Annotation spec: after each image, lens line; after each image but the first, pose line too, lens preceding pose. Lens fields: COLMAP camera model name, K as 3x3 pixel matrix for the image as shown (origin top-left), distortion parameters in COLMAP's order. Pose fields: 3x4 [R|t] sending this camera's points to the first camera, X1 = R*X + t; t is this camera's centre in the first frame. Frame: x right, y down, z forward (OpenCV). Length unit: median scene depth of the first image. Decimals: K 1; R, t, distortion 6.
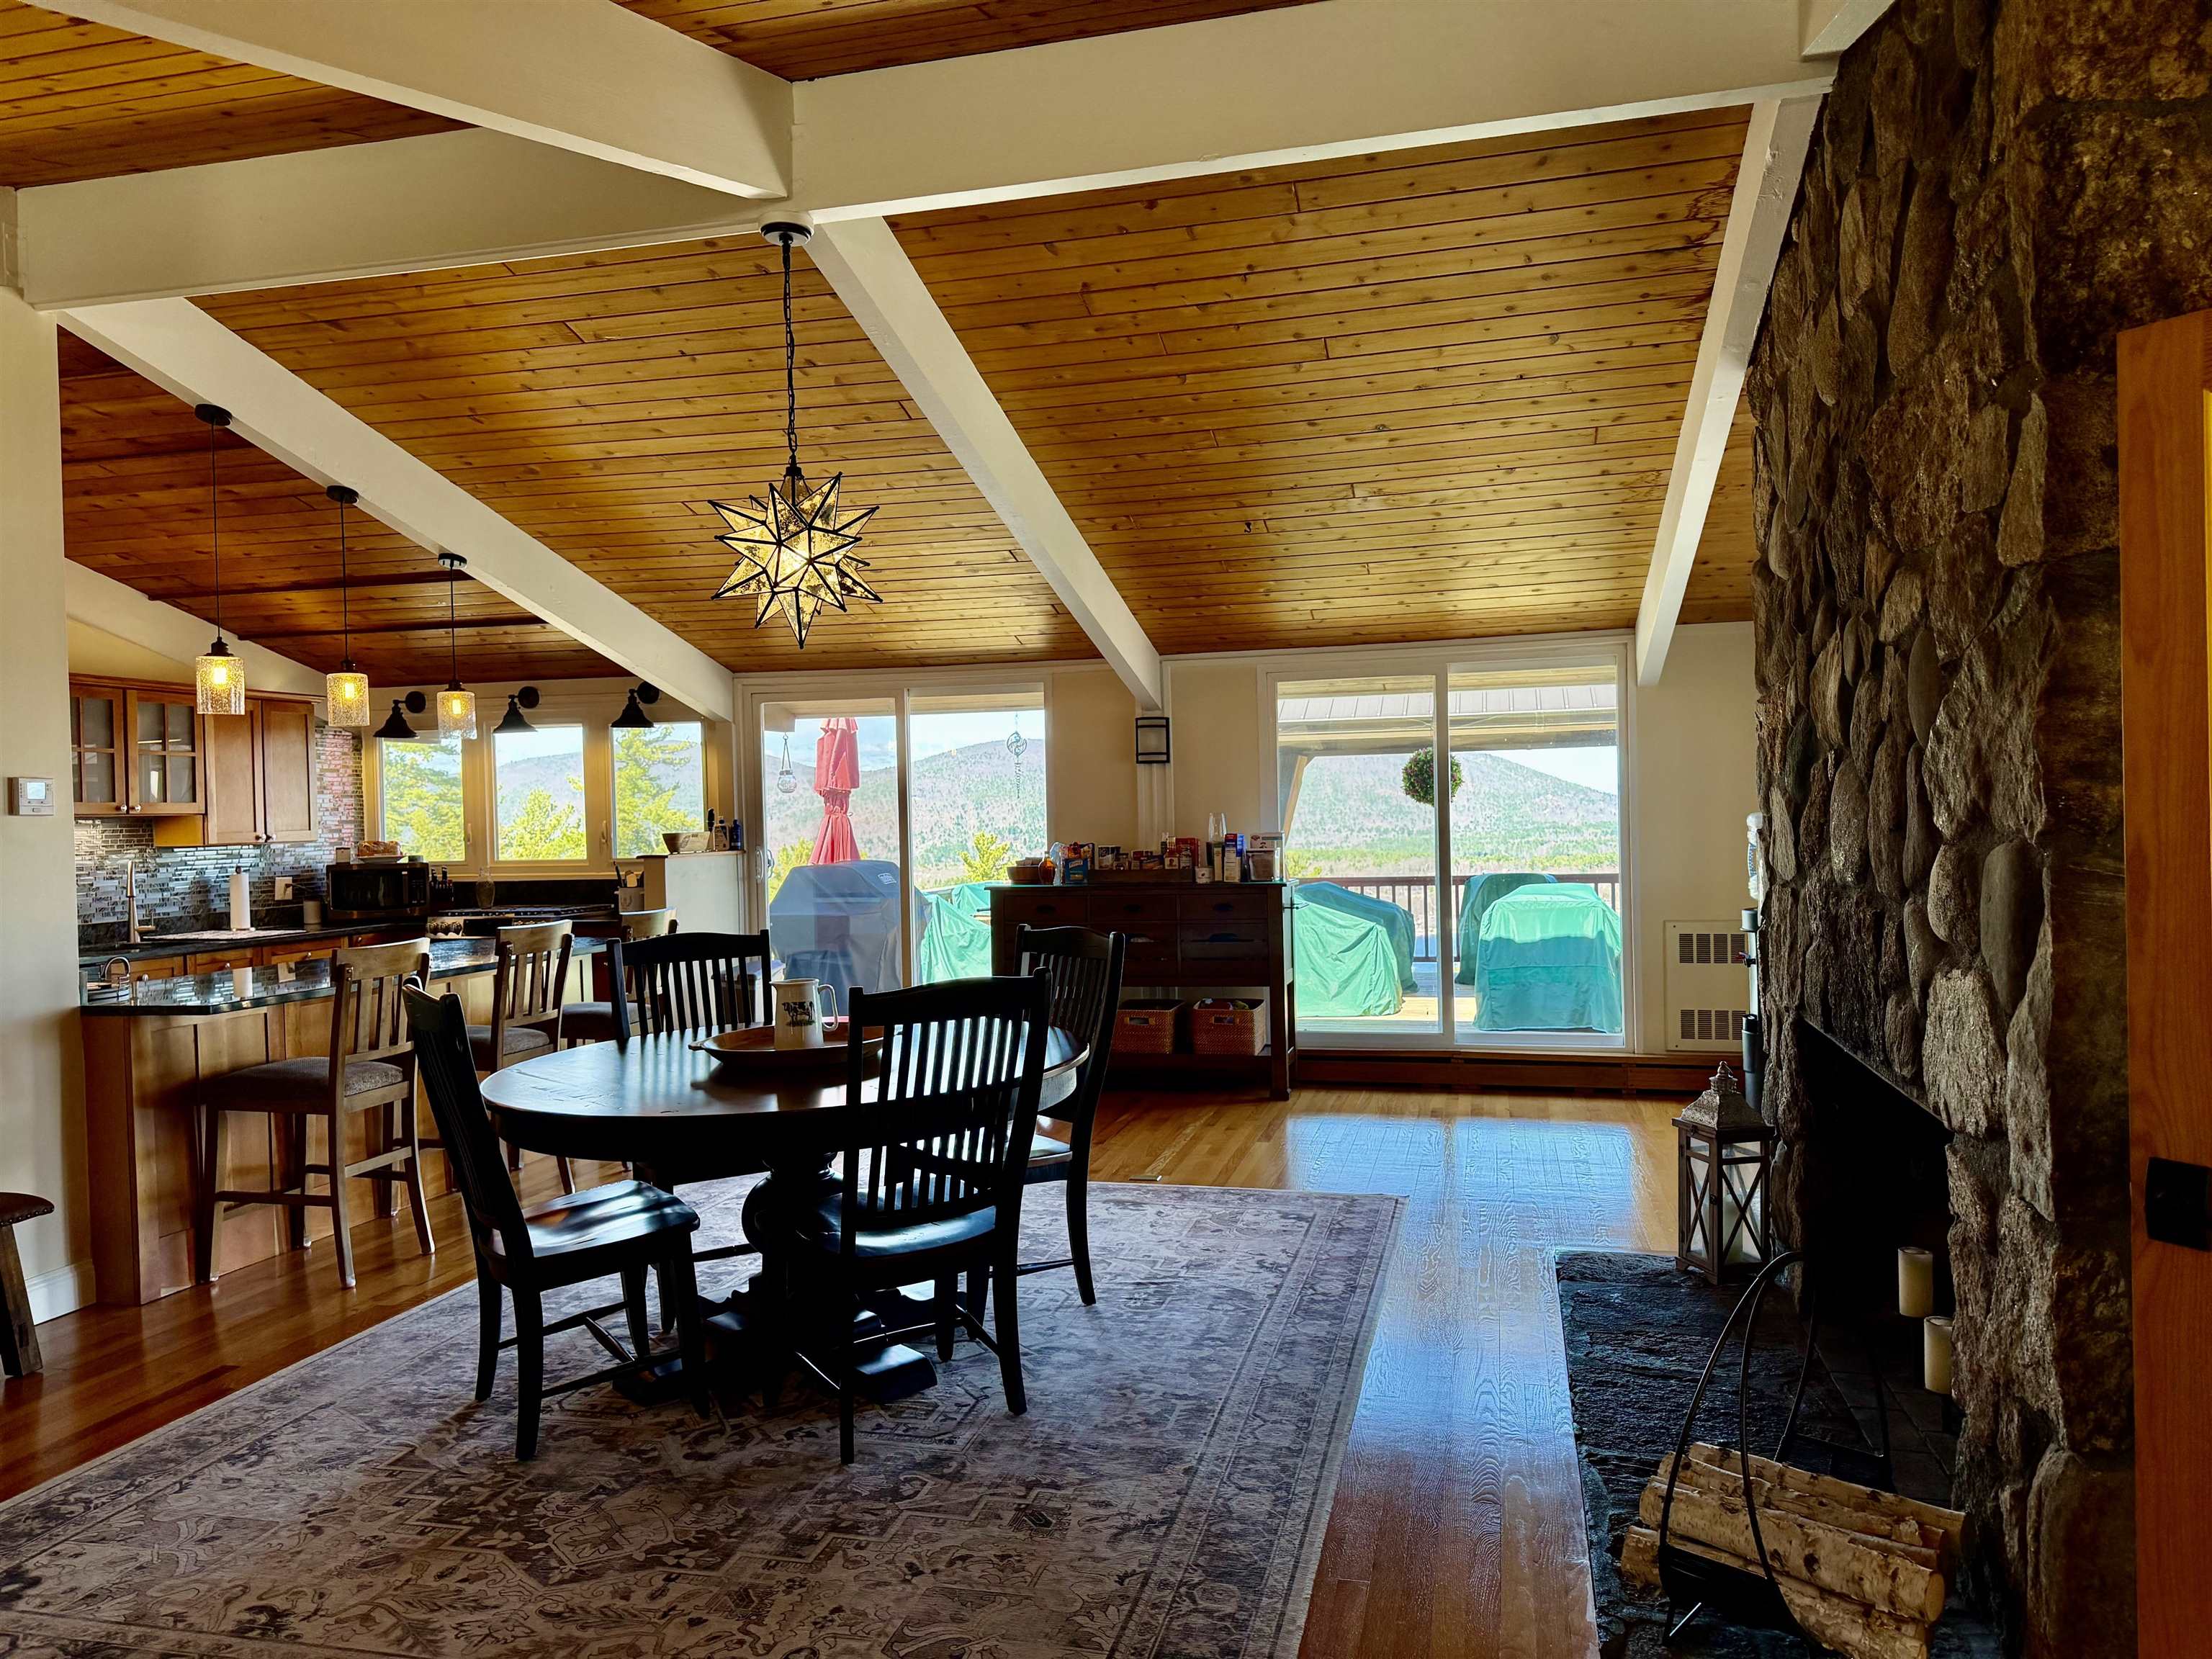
lens RADIAL K [[1575.9, 0, 1106.0], [0, 1575.9, 829.5], [0, 0, 1]] dist [0.019184, -0.006770]
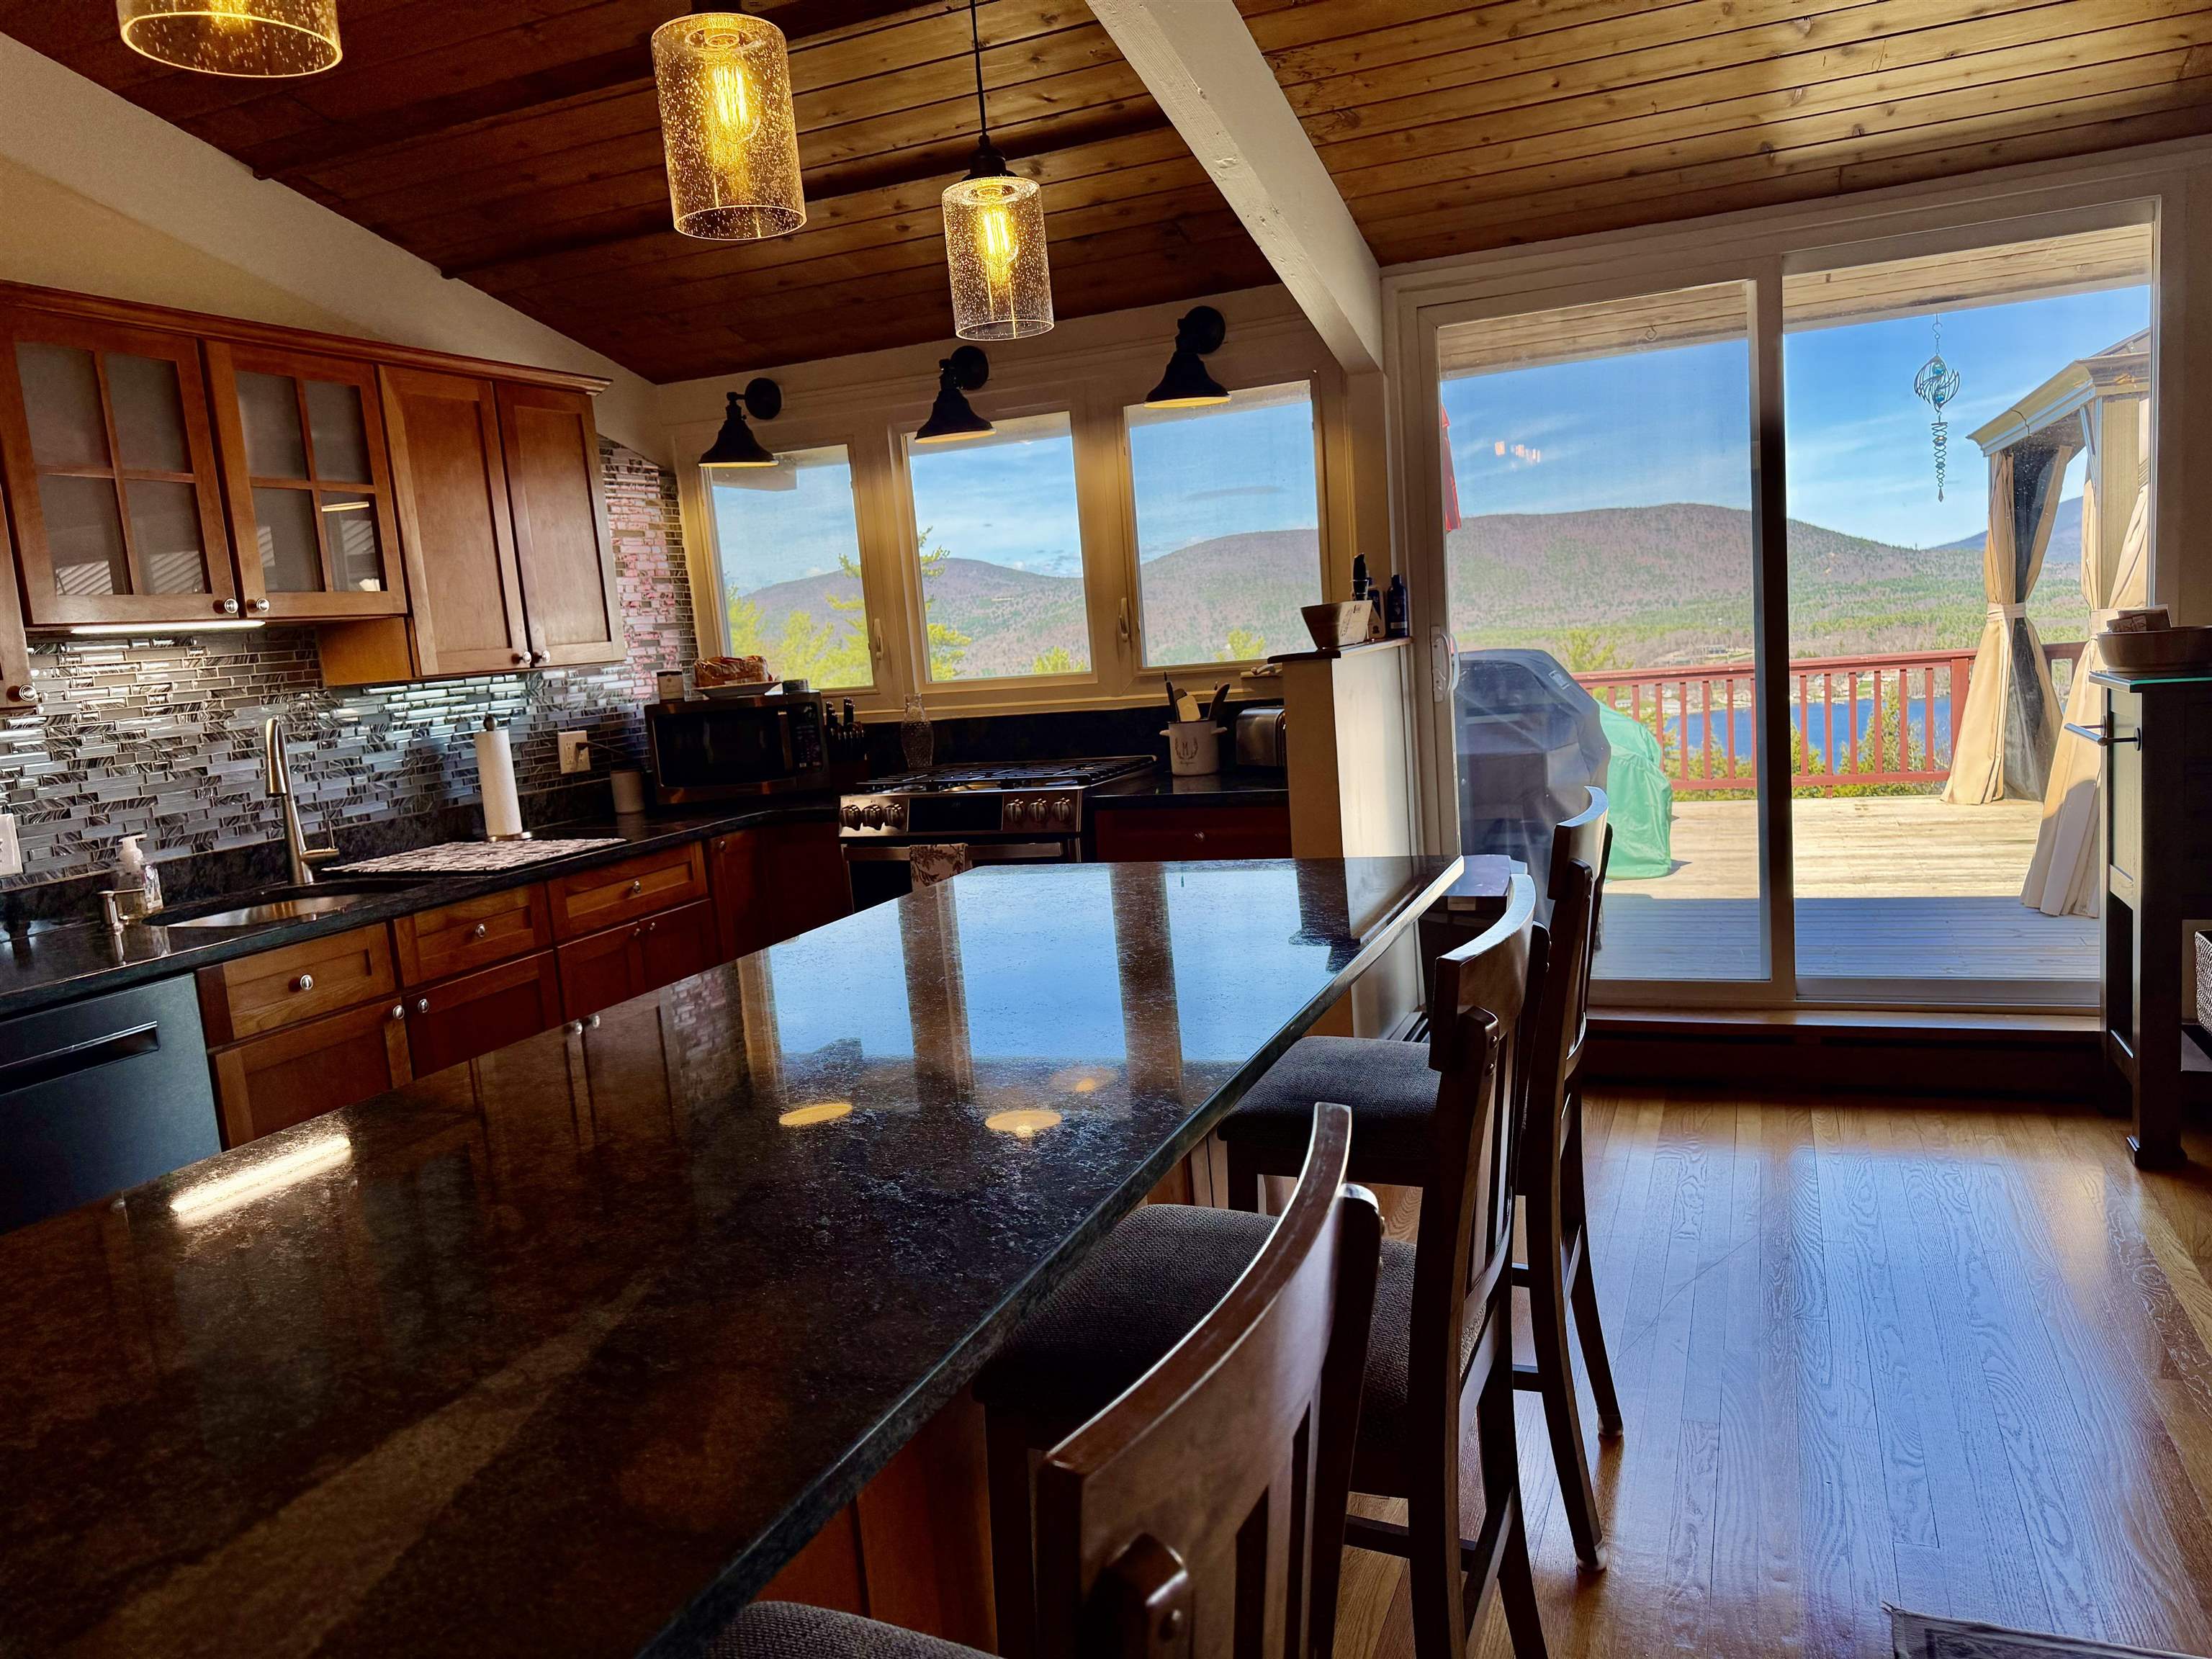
lens RADIAL K [[1569.9, 0, 1106.0], [0, 1569.9, 829.5], [0, 0, 1]] dist [0.048307, -0.003987]
pose [[0.987379, -0.035277, -0.154397, -0.255397], [0.054783, 0.990773, 0.123970, 0.006367], [0.148599, -0.130863, 0.980201, 0.490738]]
